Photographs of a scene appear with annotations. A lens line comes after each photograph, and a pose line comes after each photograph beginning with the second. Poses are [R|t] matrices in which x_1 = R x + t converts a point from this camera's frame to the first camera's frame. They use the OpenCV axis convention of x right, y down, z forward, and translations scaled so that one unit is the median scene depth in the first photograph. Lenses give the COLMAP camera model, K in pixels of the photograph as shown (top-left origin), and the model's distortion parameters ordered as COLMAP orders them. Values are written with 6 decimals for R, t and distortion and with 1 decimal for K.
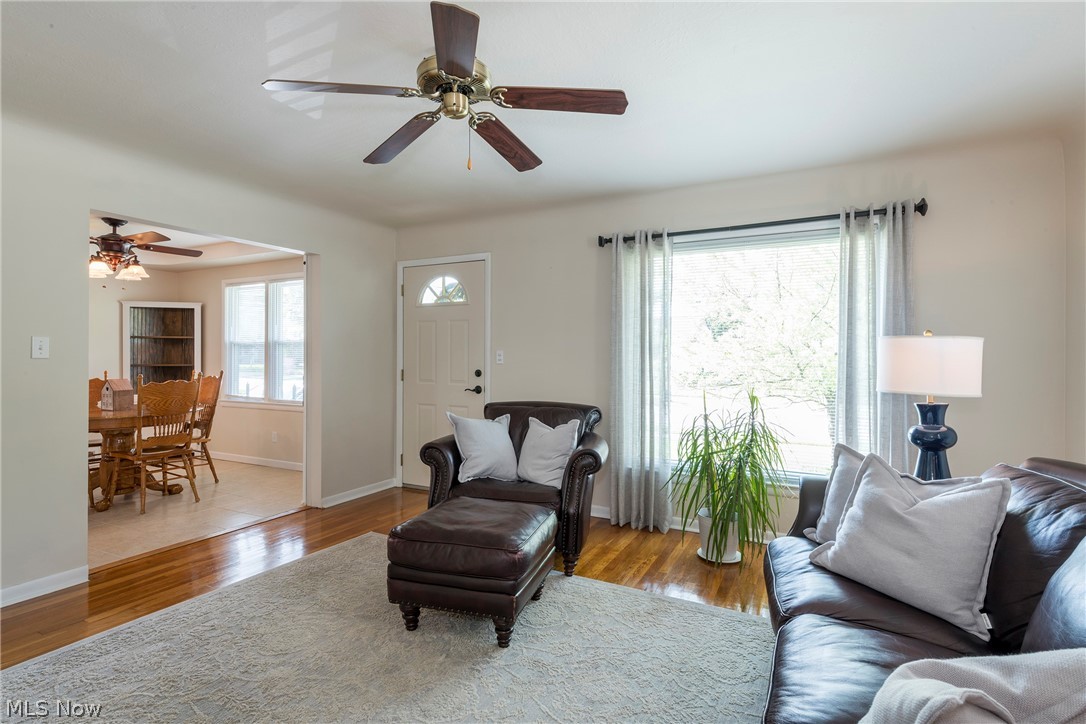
lens RADIAL K [[524.3, 0, 549.2], [0, 524.3, 355.3], [0, 0, 1]] dist [0.024878, -0.018942]
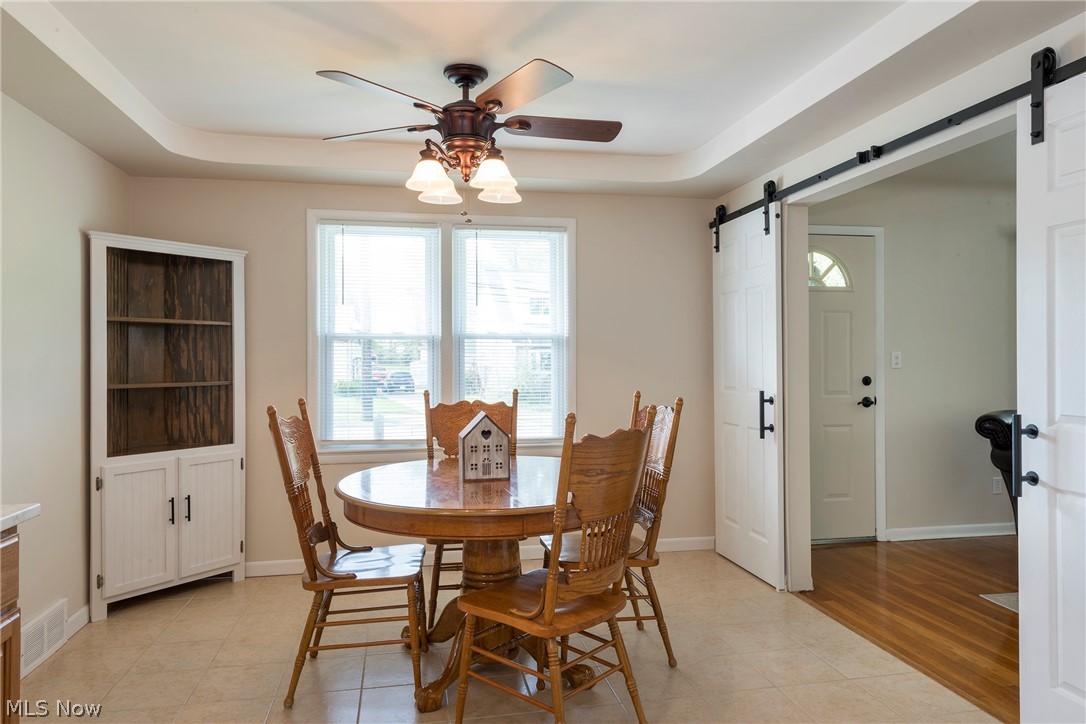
lens RADIAL K [[714.2, 0, 544.0], [0, 714.2, 356.8], [0, 0, 1]] dist [0.025527, -0.002714]
pose [[0.793791, -0.004139, 0.608177, -1.181197], [0.005740, 0.999983, -0.000687, -0.003383], [-0.608164, 0.004037, 0.793801, 0.458113]]
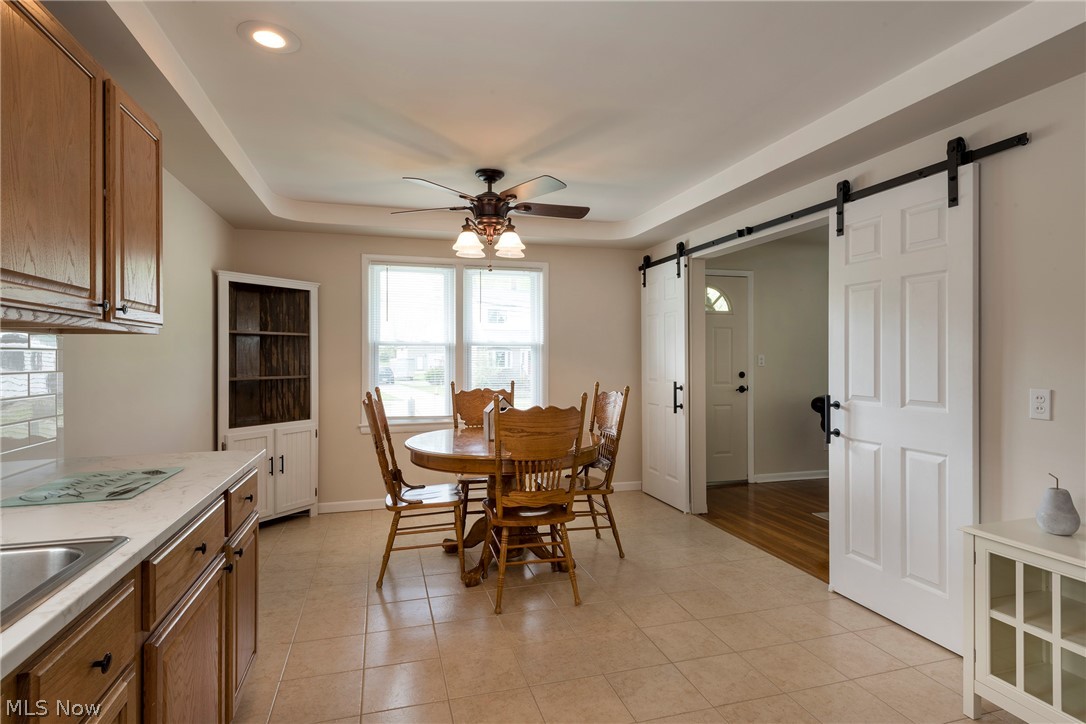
lens RADIAL K [[564.8, 0, 542.6], [0, 564.8, 356.8], [0, 0, 1]] dist [0.031582, 0.000277]
pose [[0.738841, -0.004031, 0.673868, -1.317945], [0.003068, 0.999992, 0.002618, -0.009793], [-0.673873, 0.000133, 0.738848, 0.386633]]
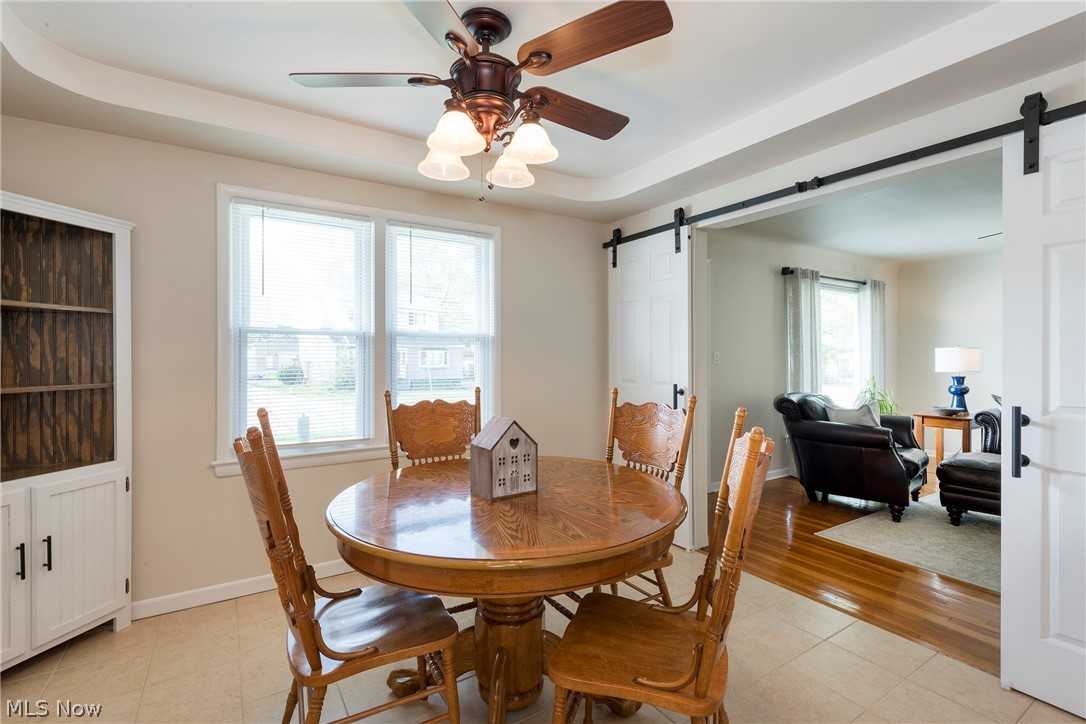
lens RADIAL K [[497.4, 0, 543.7], [0, 497.4, 357.9], [0, 0, 1]] dist [0.003915, -0.000650]
pose [[0.512272, -0.005081, 0.858808, -1.153394], [0.001093, 0.999986, 0.005264, -0.003071], [-0.858823, -0.001758, 0.512270, 0.780354]]
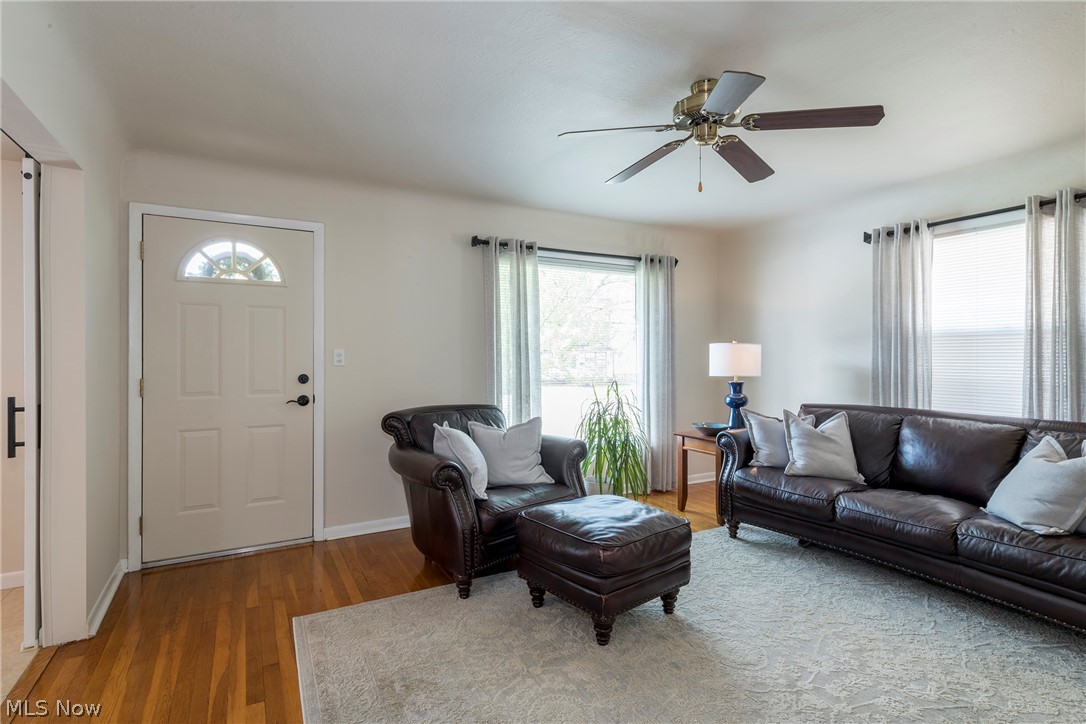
lens RADIAL K [[524.3, 0, 549.2], [0, 524.3, 355.3], [0, 0, 1]] dist [0.024878, -0.018942]
pose [[0.568517, -0.003457, 0.822664, -0.571160], [0.001792, 0.999994, 0.002964, -0.001659], [-0.822669, -0.000210, 0.568520, 0.279961]]
